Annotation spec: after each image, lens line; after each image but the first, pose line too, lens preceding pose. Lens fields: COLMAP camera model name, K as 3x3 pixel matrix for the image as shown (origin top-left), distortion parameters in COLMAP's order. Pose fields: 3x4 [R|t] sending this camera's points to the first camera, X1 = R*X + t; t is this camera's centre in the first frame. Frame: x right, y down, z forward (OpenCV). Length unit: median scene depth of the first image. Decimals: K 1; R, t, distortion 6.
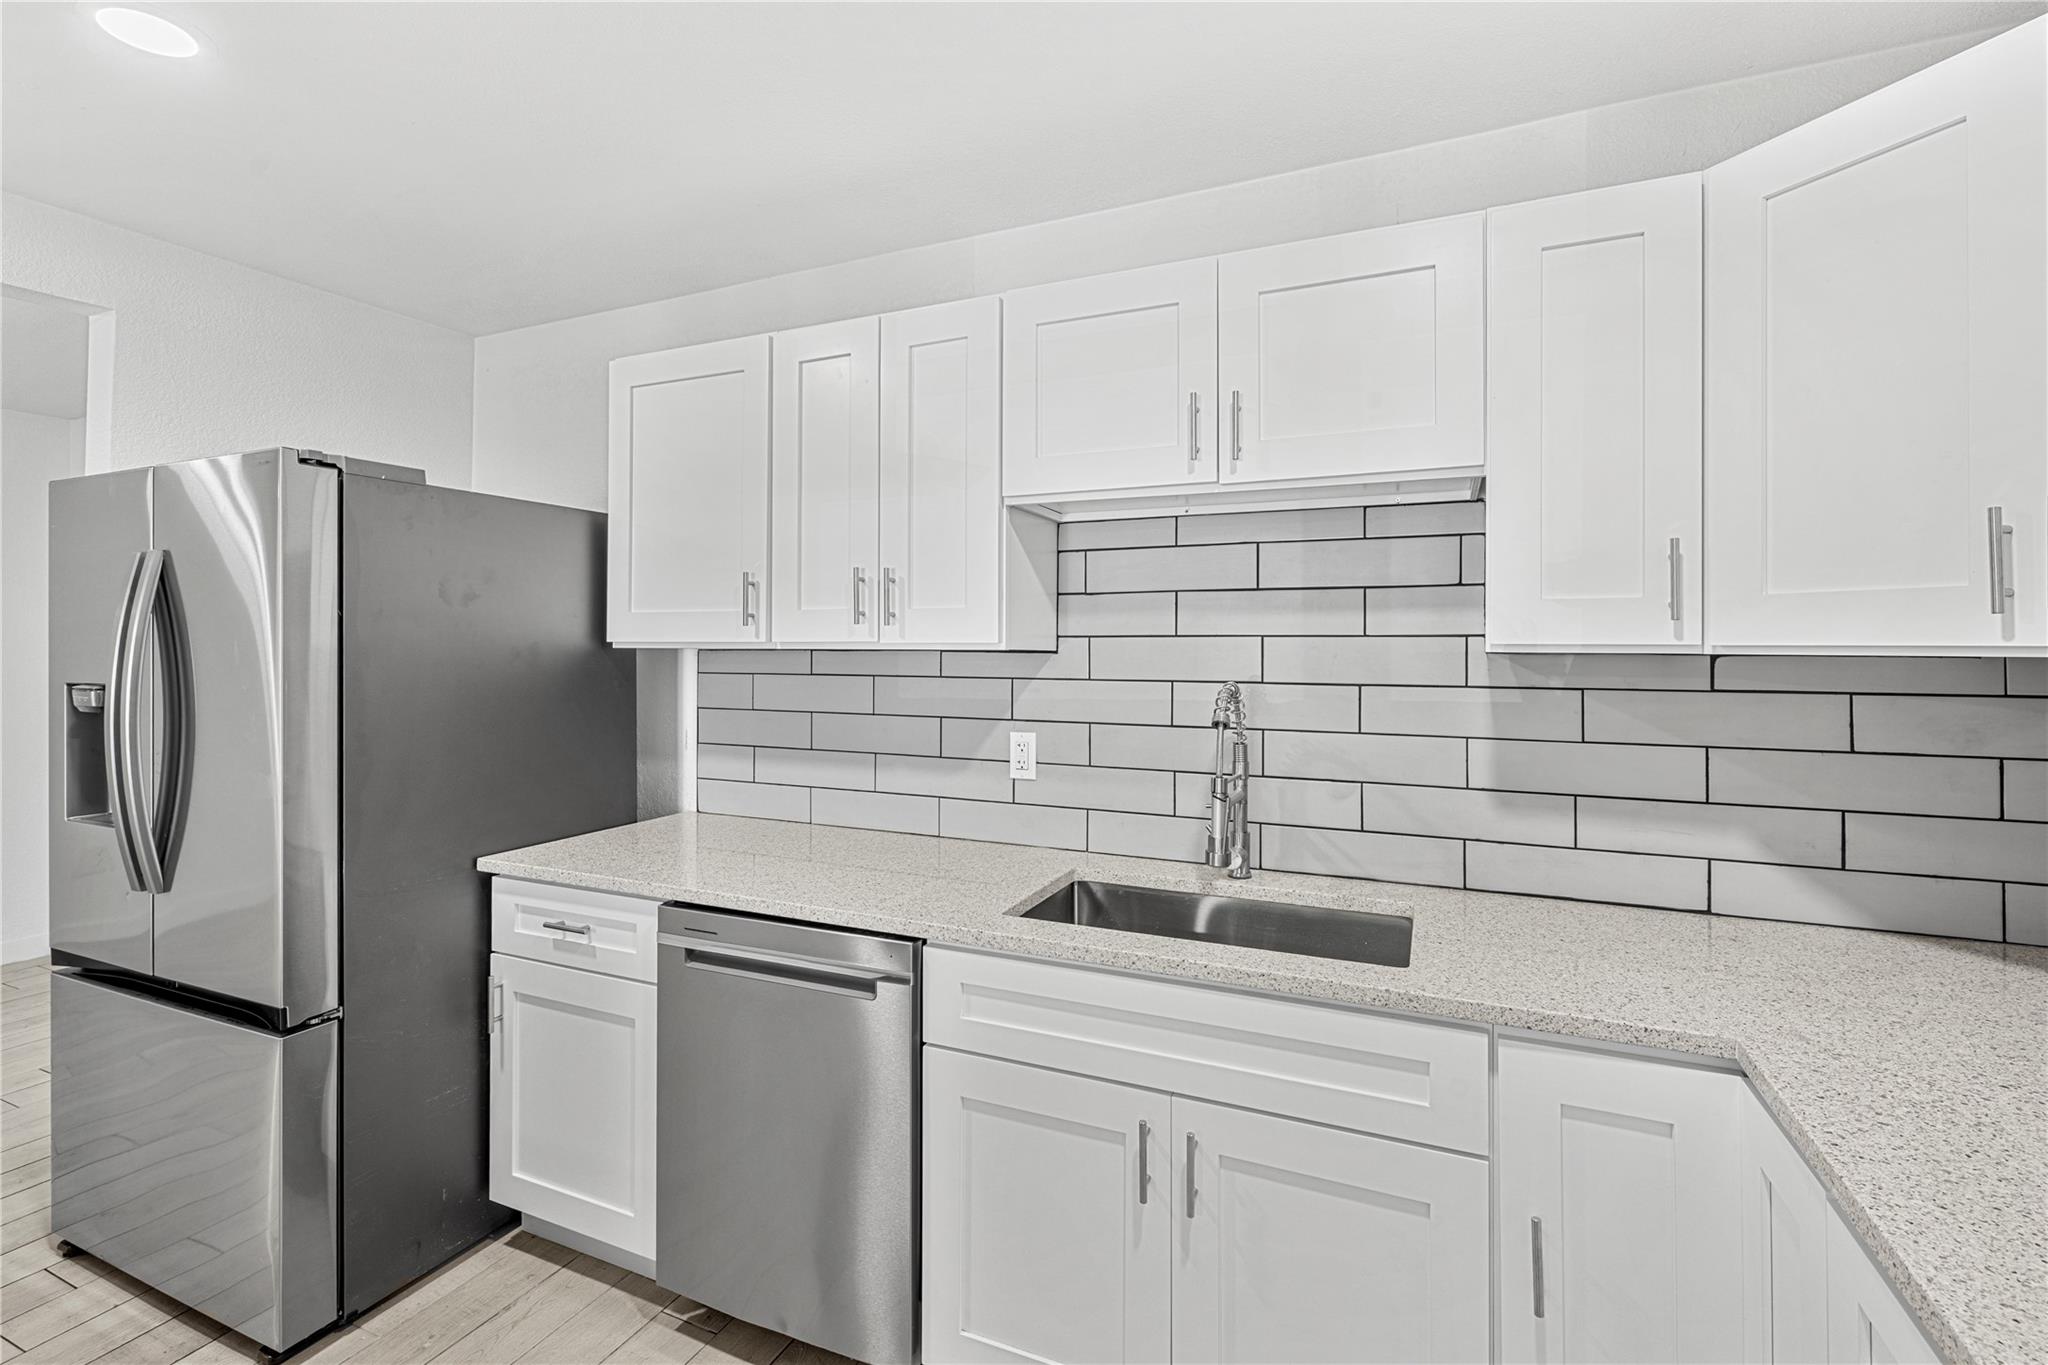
lens RADIAL K [[927.3, 0, 1030.9], [0, 927.3, 644.1], [0, 0, 1]] dist [0.002327, -0.002911]
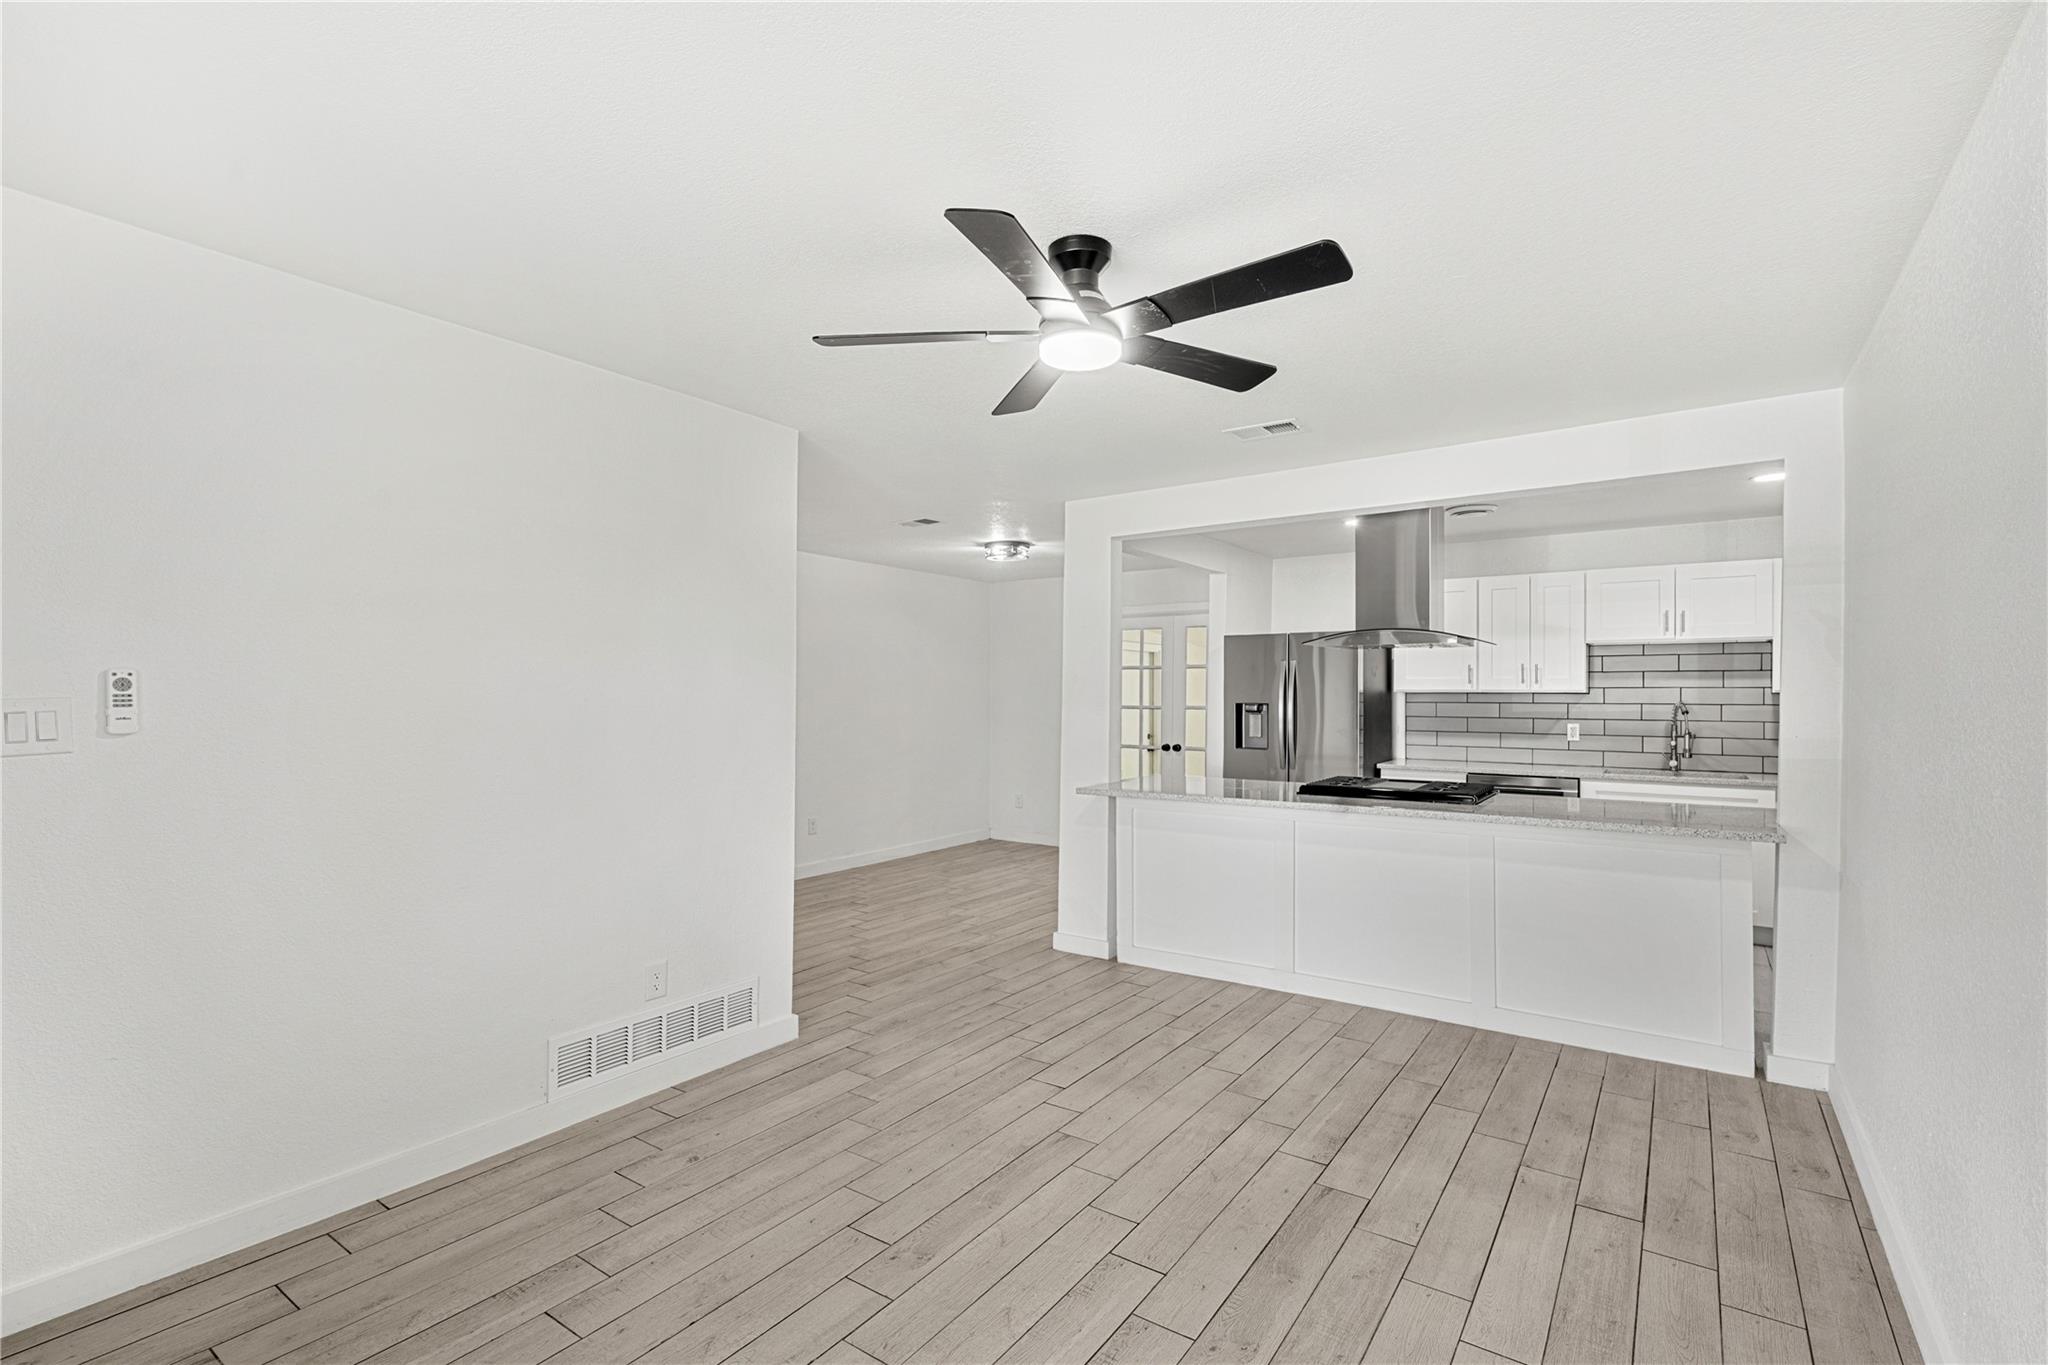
lens RADIAL K [[927.3, 0, 1026.3], [0, 927.3, 688.3], [0, 0, 1]] dist [0.002327, -0.002911]
pose [[0.982216, -0.000398, -0.187753, -1.194584], [-0.000473, 0.999989, -0.004593, 0.007617], [0.187753, 0.004600, 0.982206, -2.182875]]
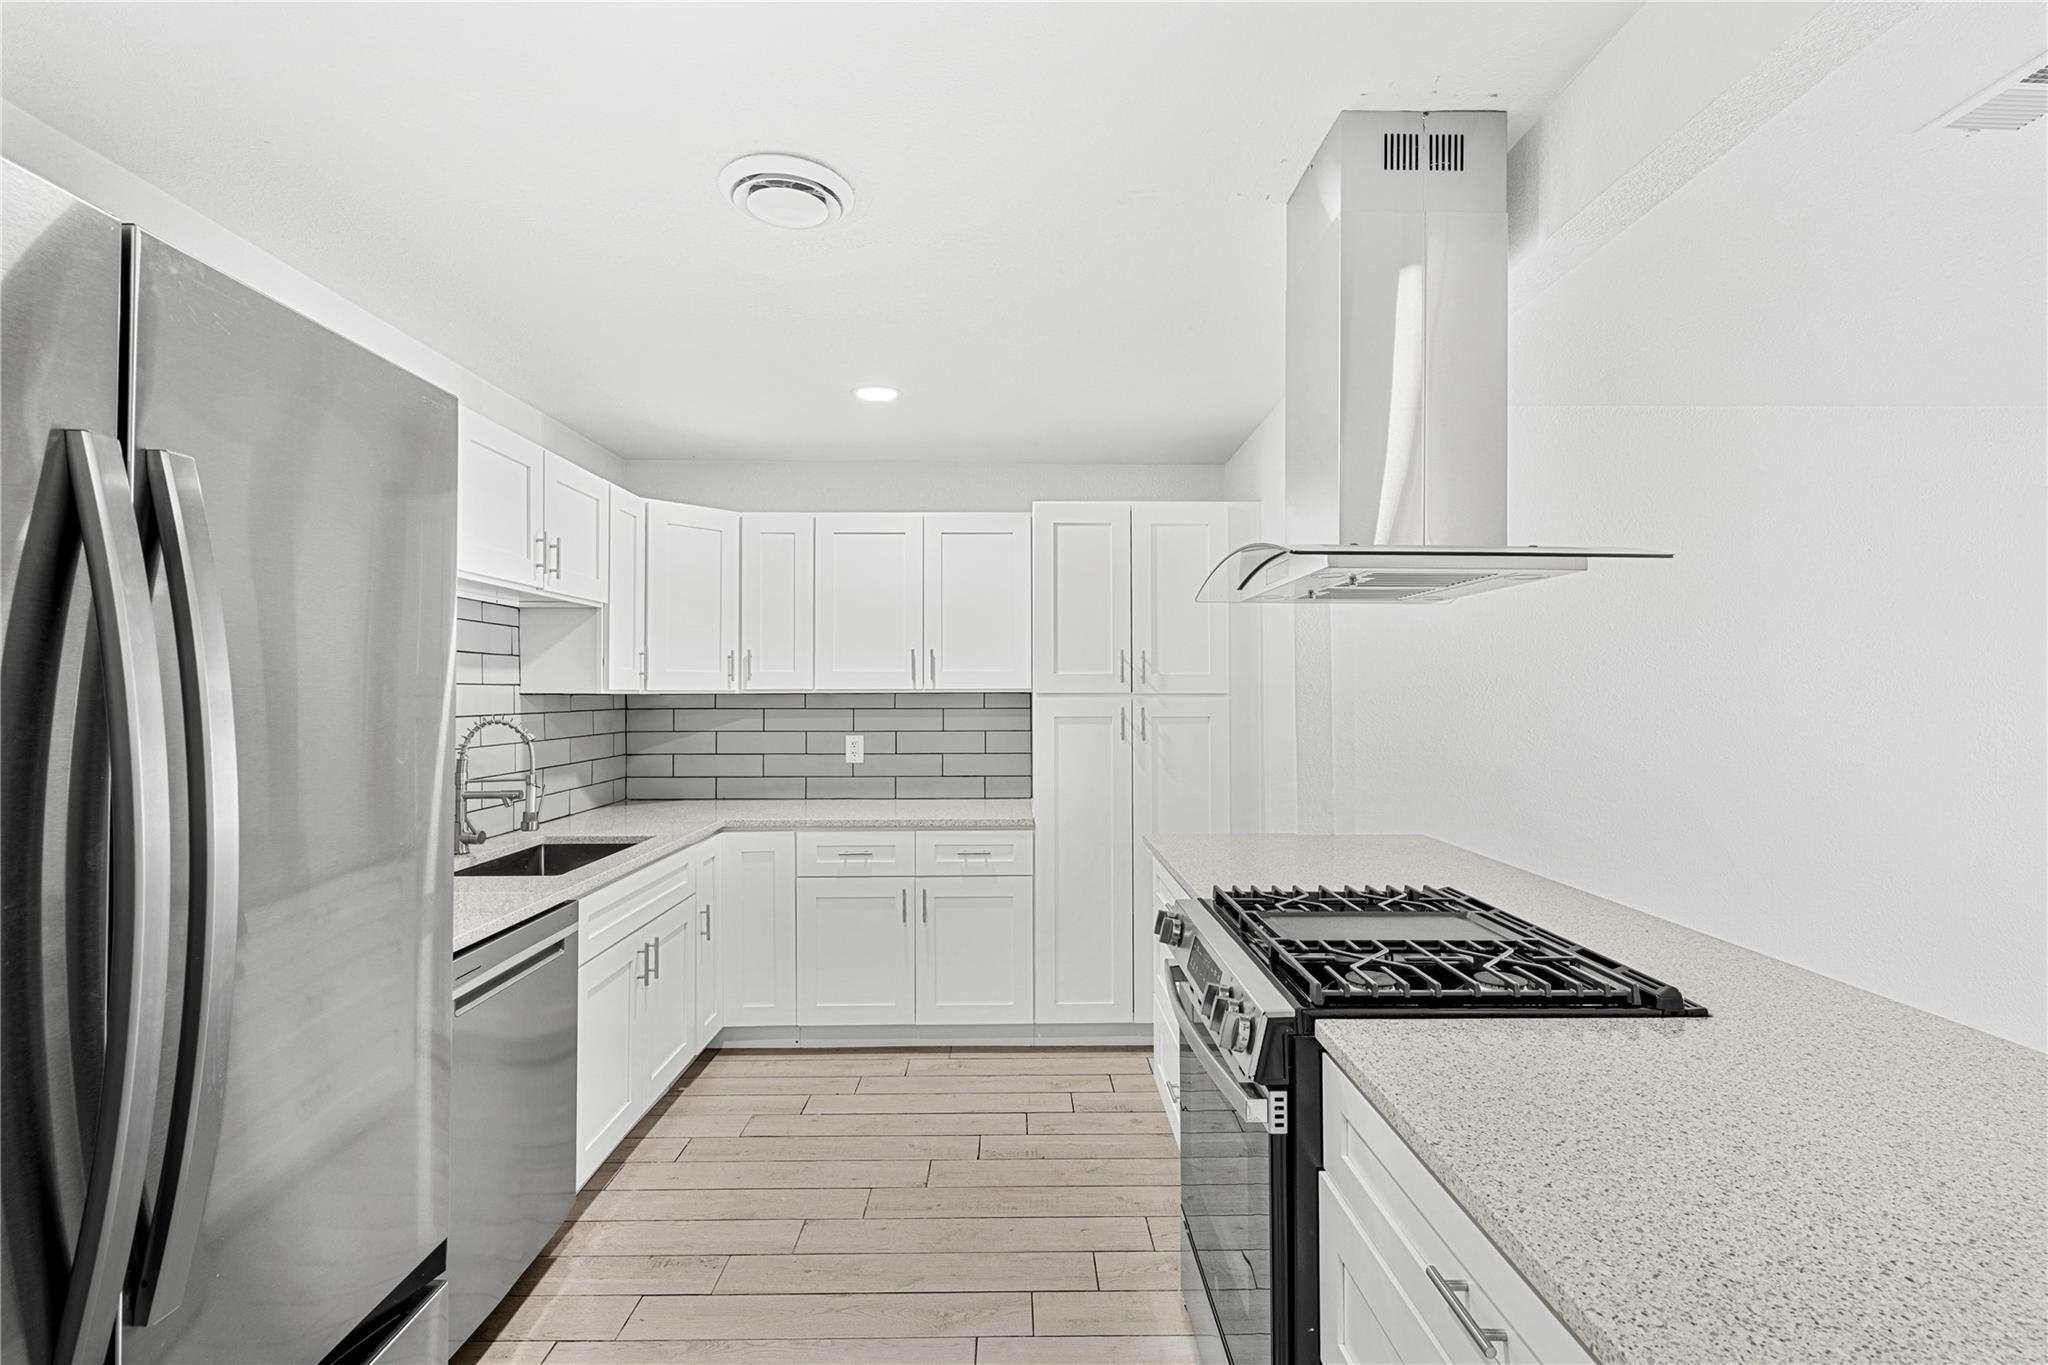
lens RADIAL K [[927.3, 0, 1035.6], [0, 927.3, 677.5], [0, 0, 1]] dist [0.002327, -0.002911]
pose [[-0.423674, 0.010897, 0.905749, -1.410890], [-0.003680, 0.999899, -0.013751, -0.001978], [-0.905807, -0.009159, -0.423591, 0.790641]]
